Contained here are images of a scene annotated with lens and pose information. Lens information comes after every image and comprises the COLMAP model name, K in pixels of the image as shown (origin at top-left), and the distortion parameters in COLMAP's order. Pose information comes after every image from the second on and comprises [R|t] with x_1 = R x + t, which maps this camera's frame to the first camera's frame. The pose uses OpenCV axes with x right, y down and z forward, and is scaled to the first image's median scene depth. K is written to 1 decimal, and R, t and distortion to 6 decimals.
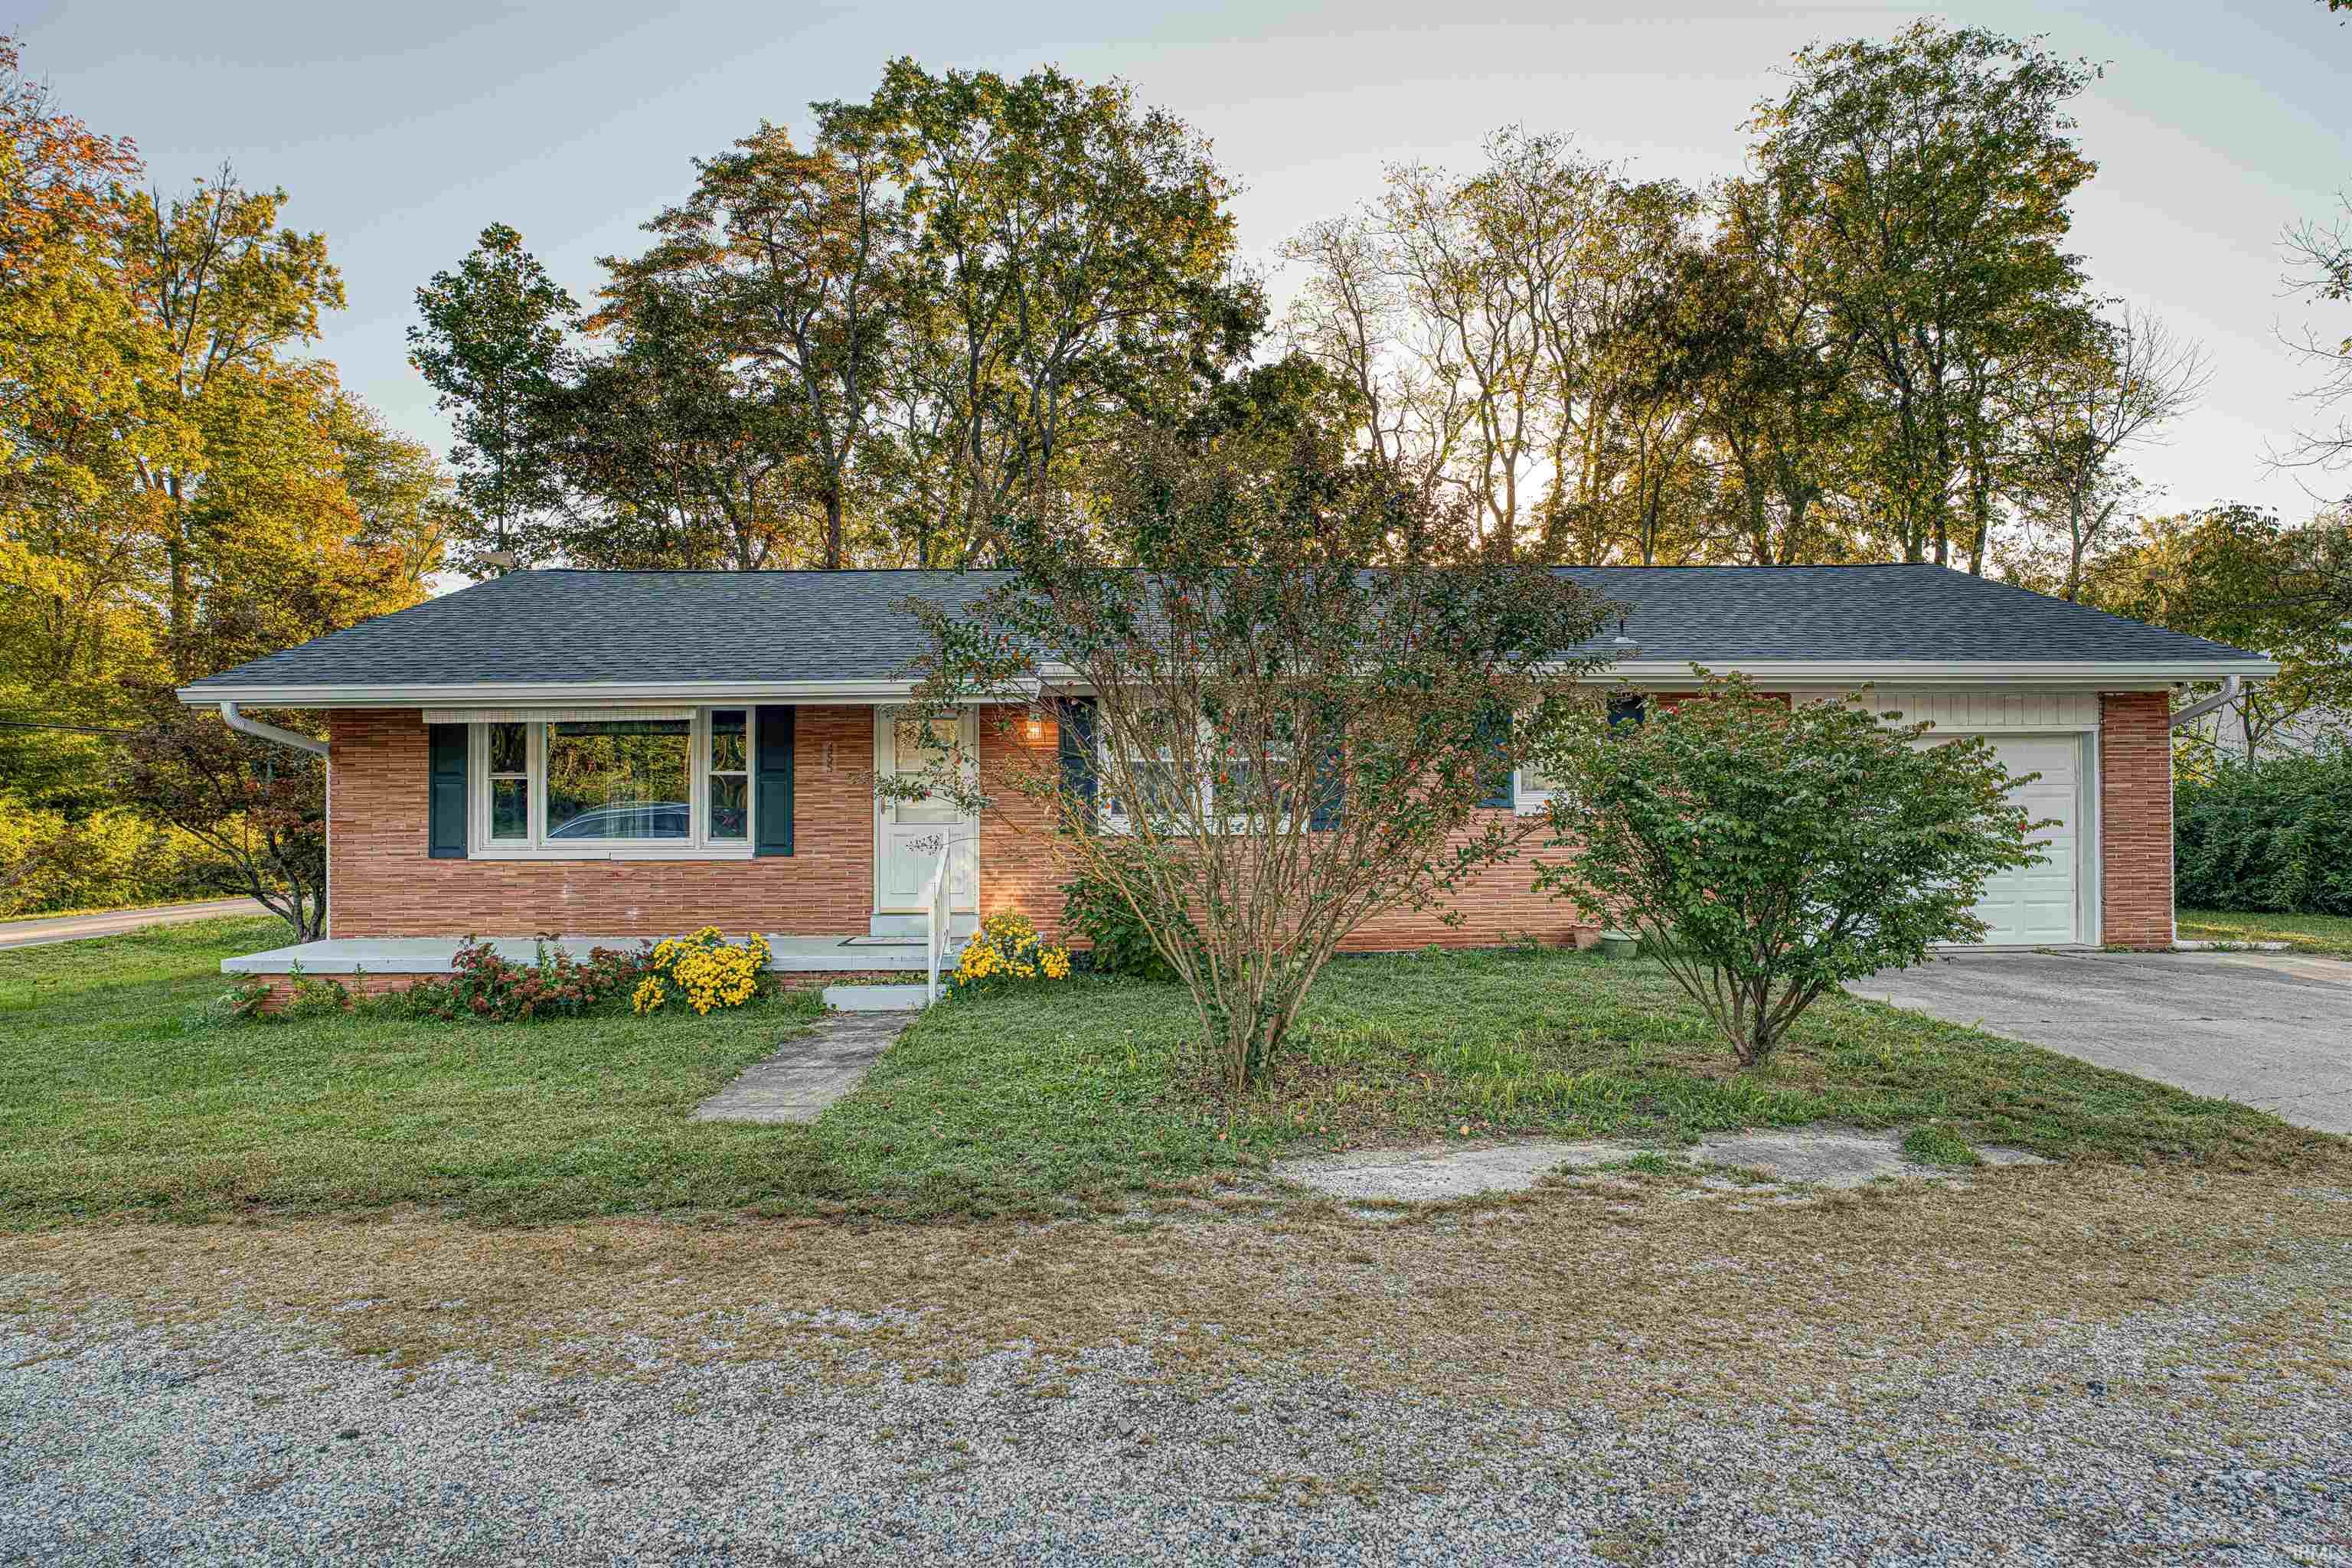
lens RADIAL K [[1260.4, 0, 1180.7], [0, 1260.4, 771.0], [0, 0, 1]] dist [-0.021093, 0.001184]
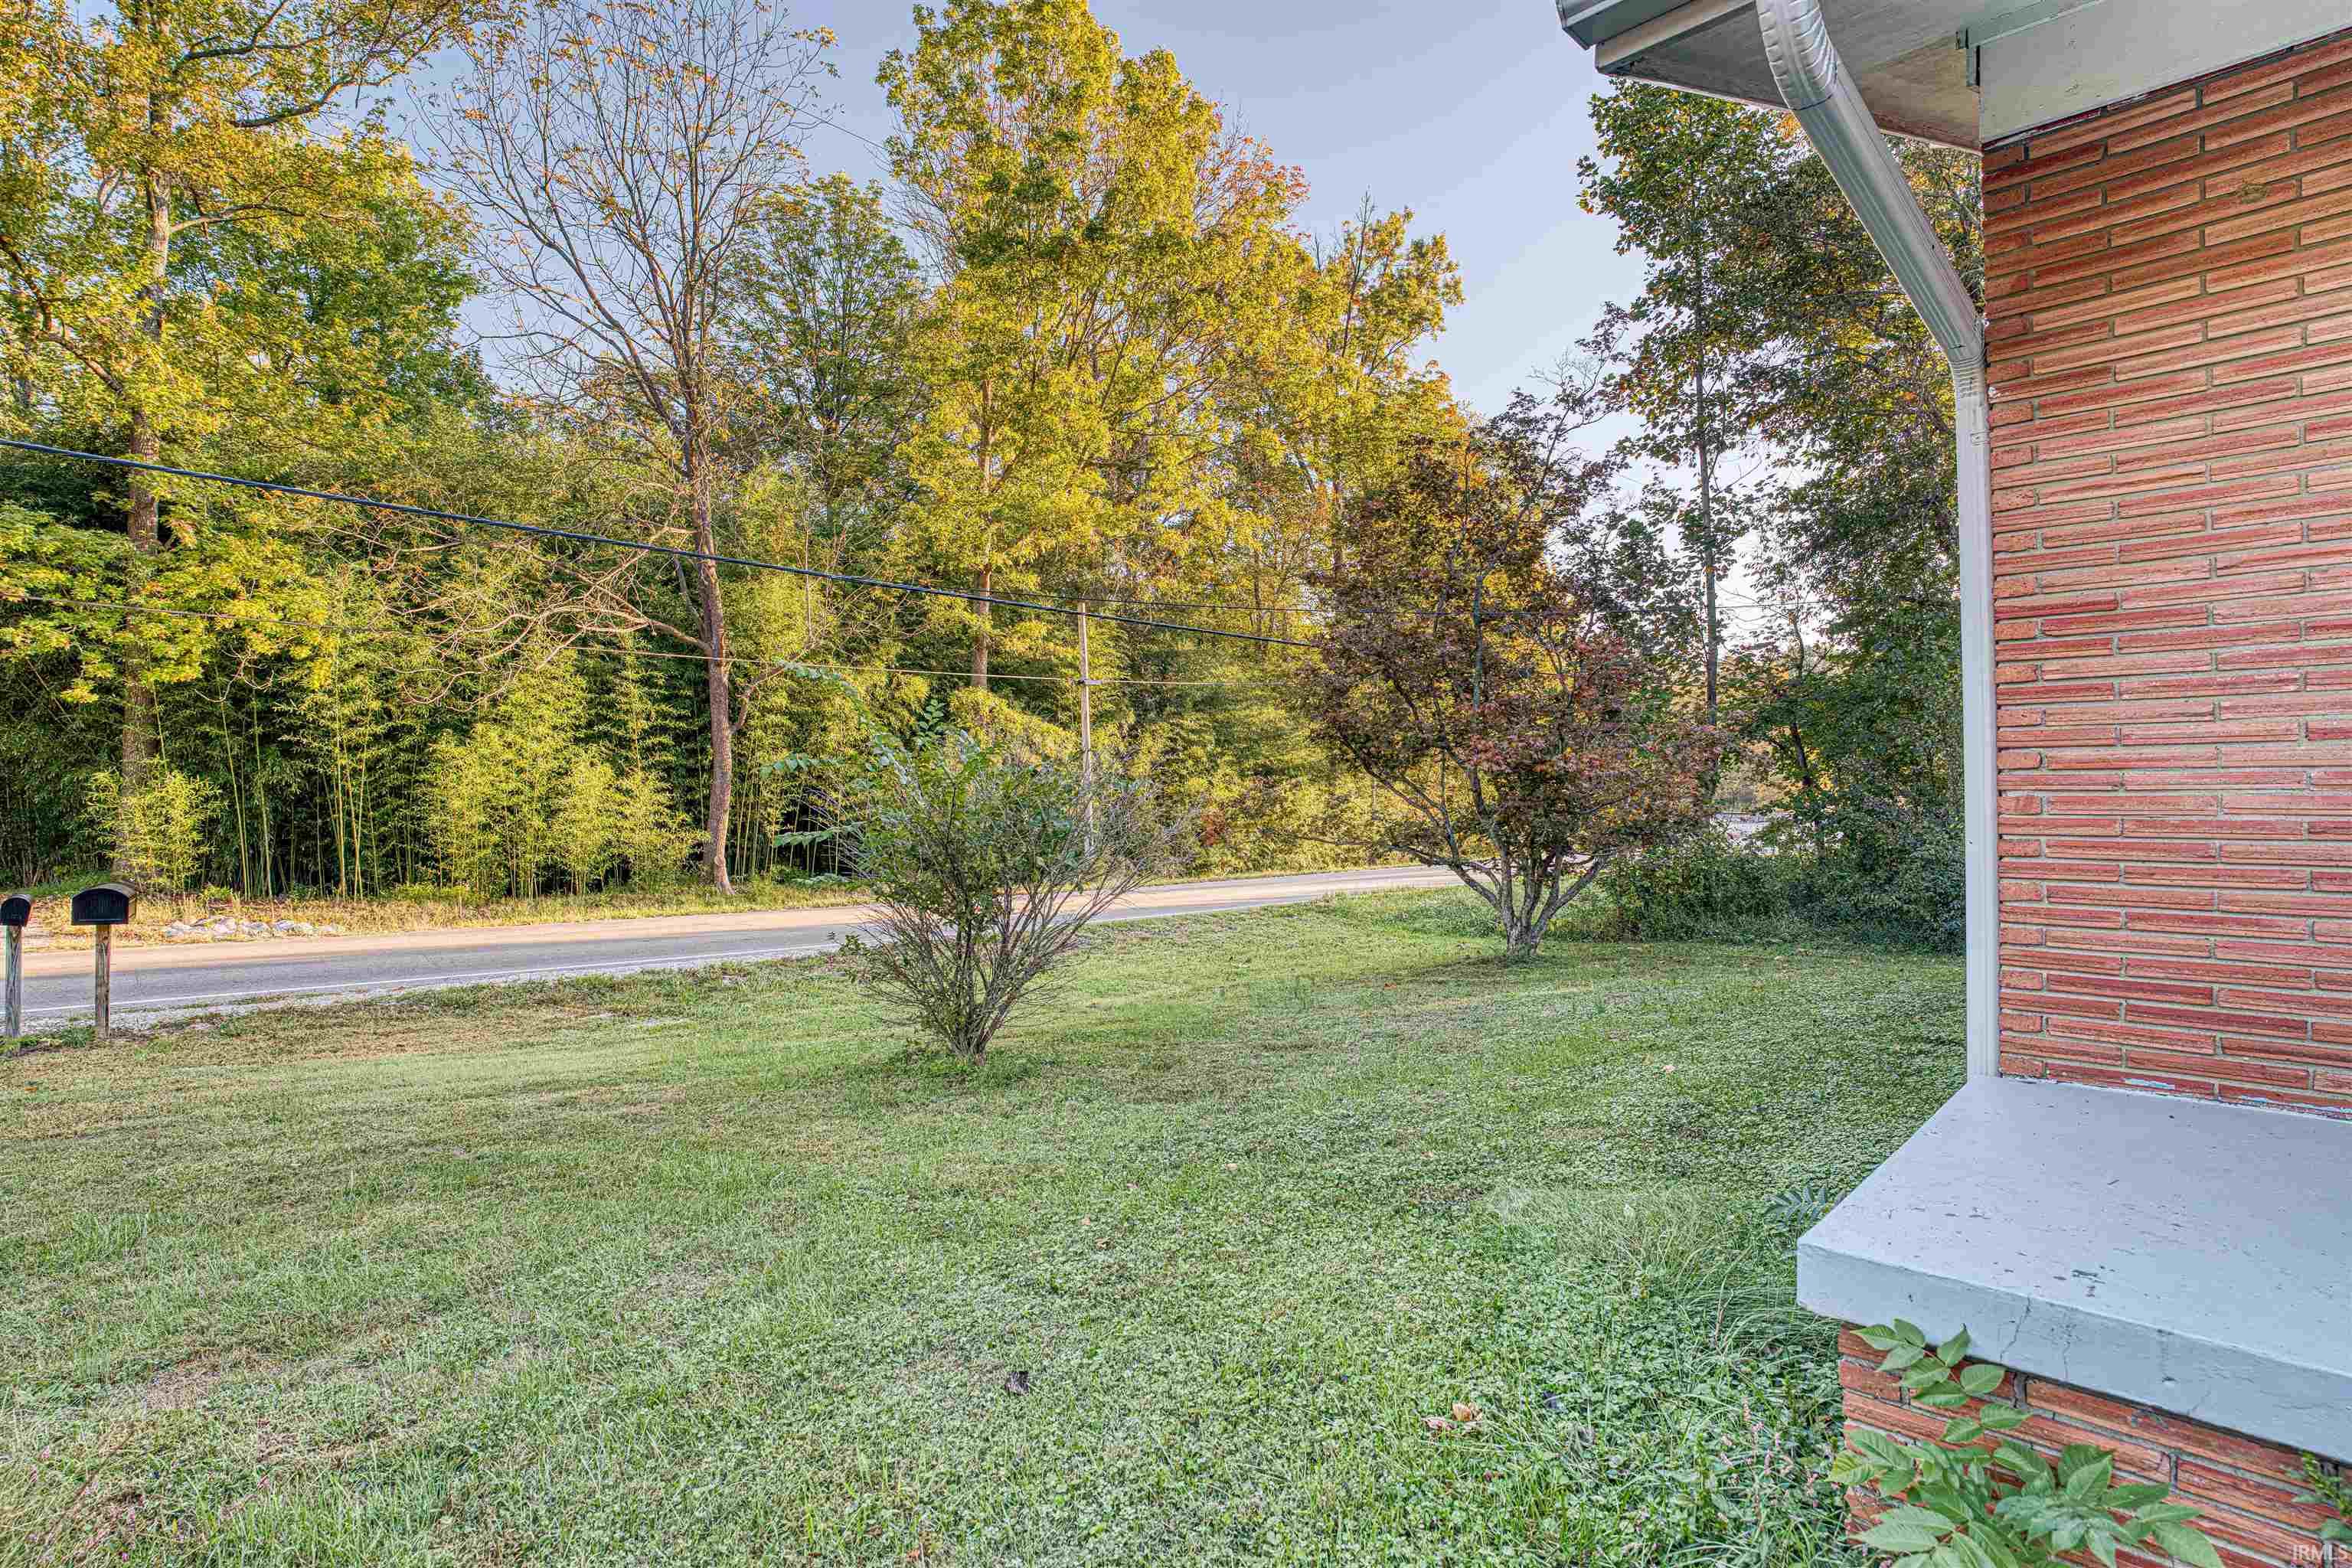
lens RADIAL K [[1190.4, 0, 1174.9], [0, 1190.4, 775.1], [0, 0, 1]] dist [-0.039953, 0.009219]
pose [[0.689534, -0.004972, -0.724236, -0.140457], [0.012159, 0.999915, 0.004712, 0.016028], [0.724151, -0.012055, 0.689536, 0.159565]]
